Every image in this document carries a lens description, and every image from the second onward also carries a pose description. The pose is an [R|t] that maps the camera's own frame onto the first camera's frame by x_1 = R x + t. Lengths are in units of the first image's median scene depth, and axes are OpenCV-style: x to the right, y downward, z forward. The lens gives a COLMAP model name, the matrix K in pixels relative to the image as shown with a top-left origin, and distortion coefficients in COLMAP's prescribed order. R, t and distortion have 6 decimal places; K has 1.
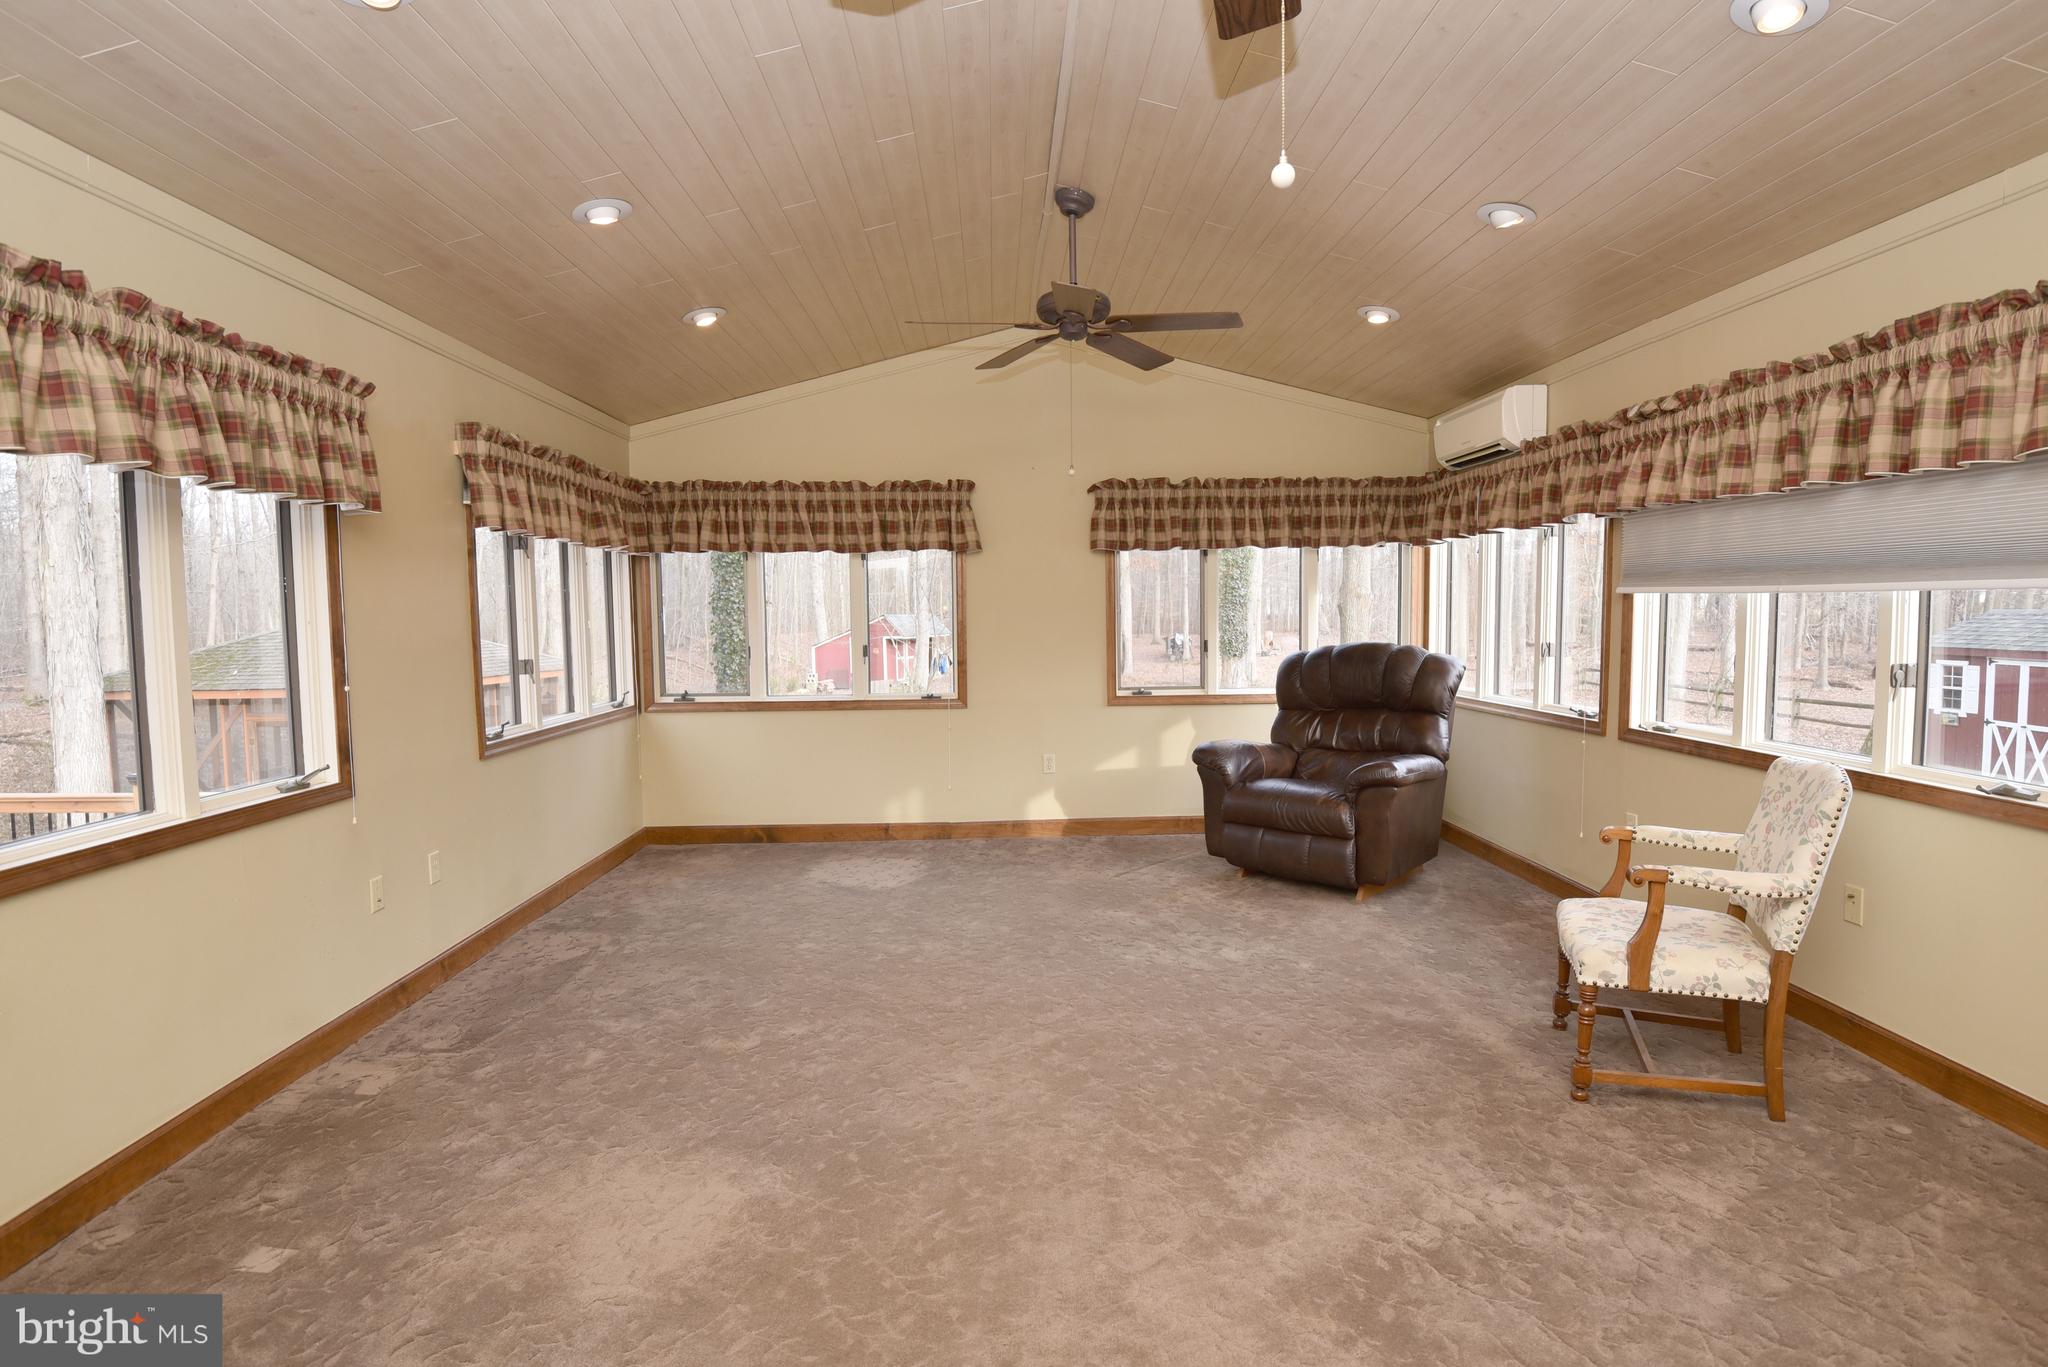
lens RADIAL K [[1028.2, 0, 1024.0], [0, 1028.2, 683.5], [0, 0, 1]] dist [0.000330, -0.027083]
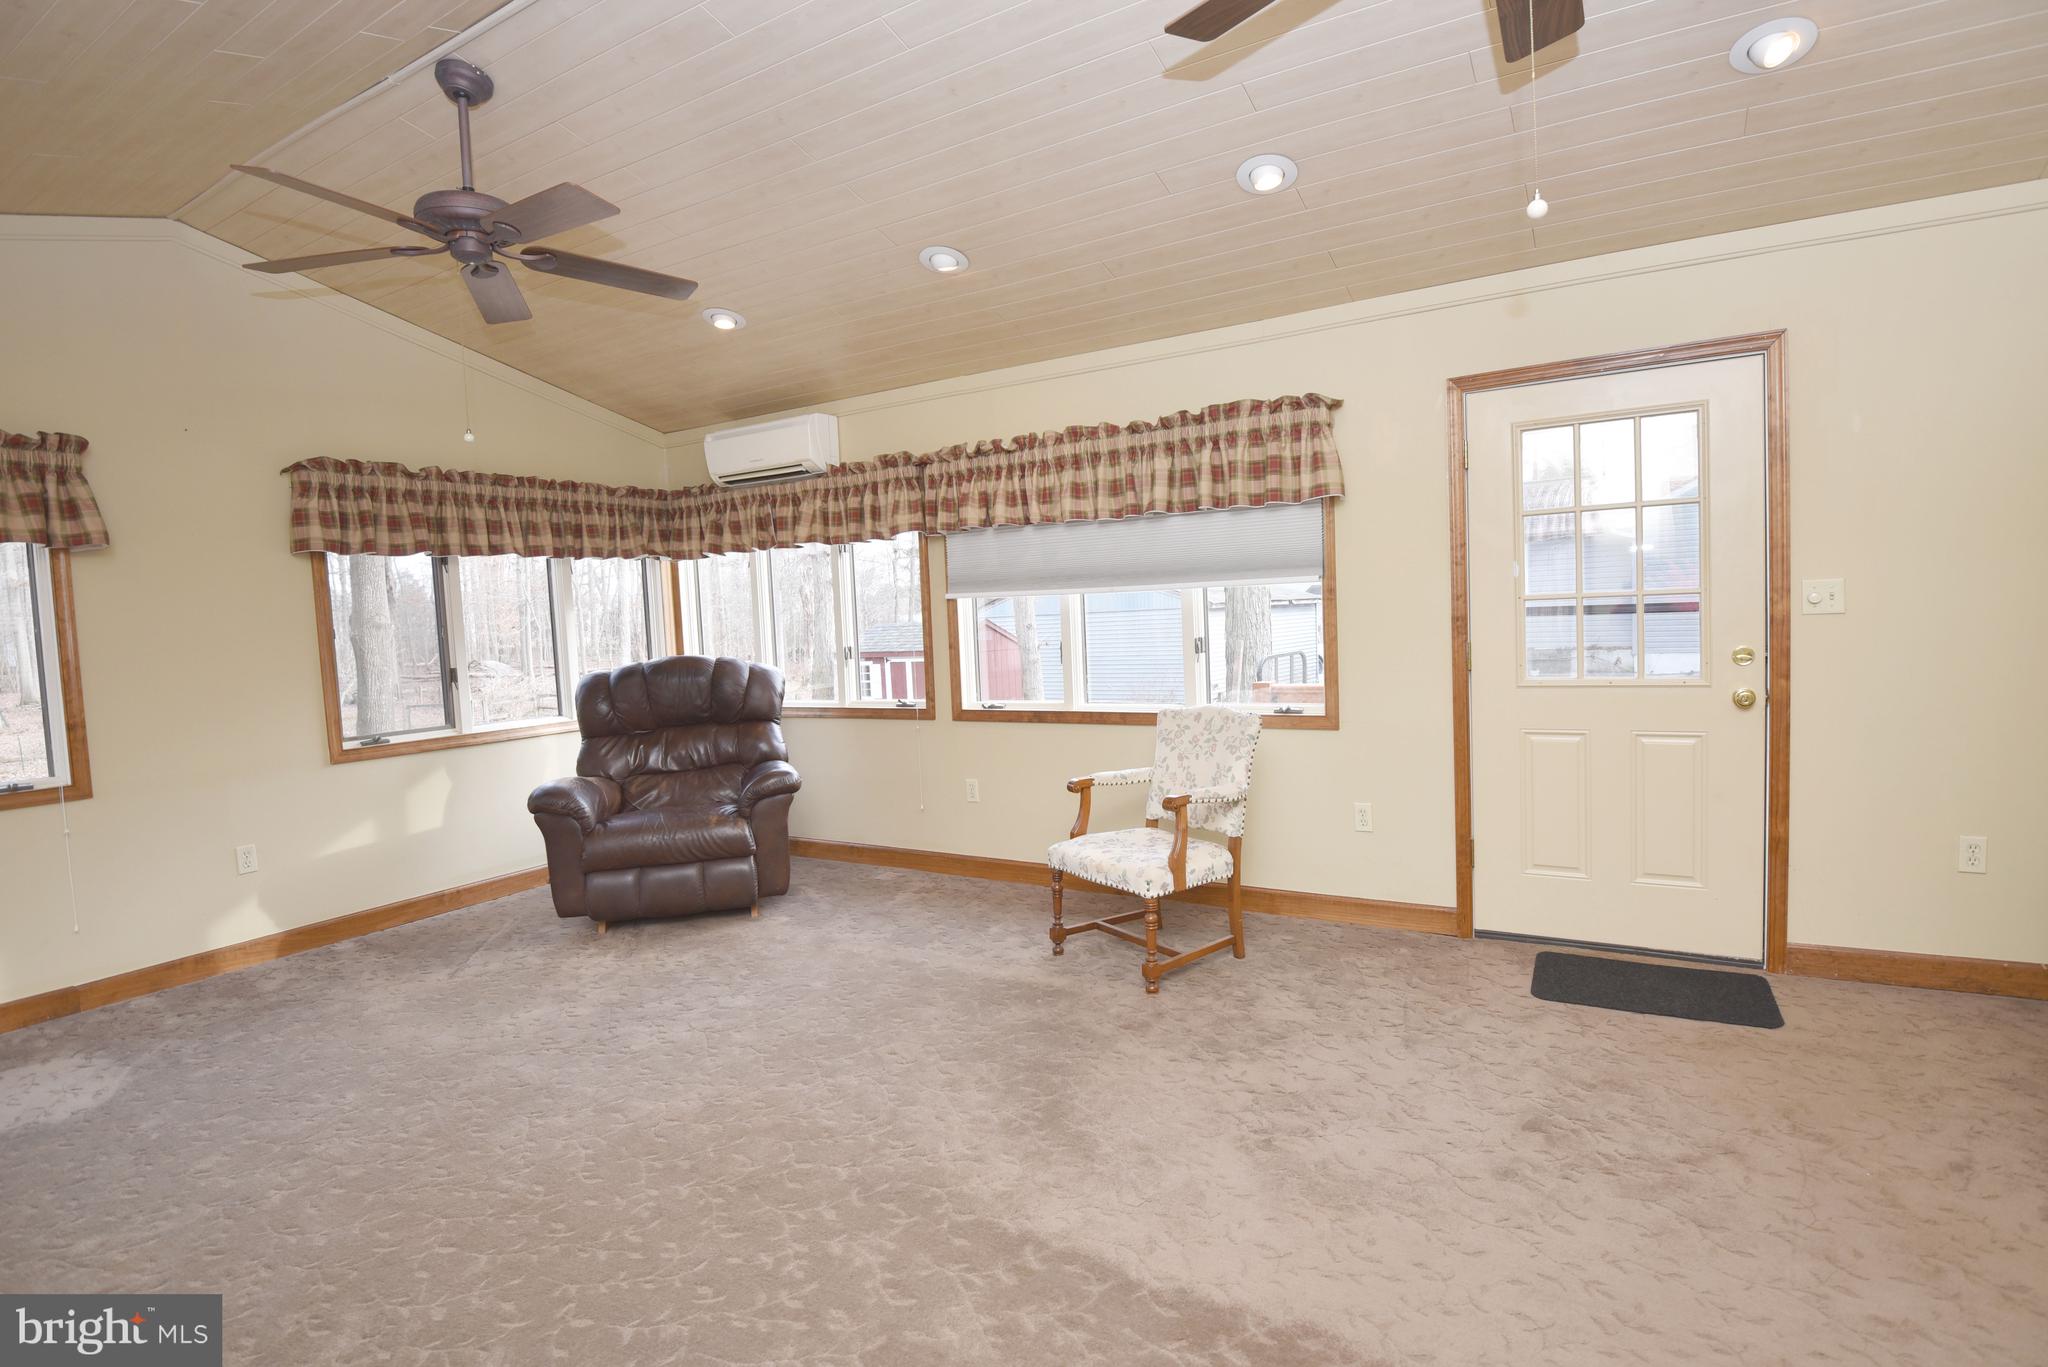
lens RADIAL K [[1001.8, 0, 1024.0], [0, 1001.8, 683.5], [0, 0, 1]] dist [0.001964, -0.023725]
pose [[0.547728, -0.070789, 0.833656, -0.266907], [0.095705, 0.995175, 0.021624, -0.004697], [-0.831164, 0.067941, 0.551860, 0.213574]]
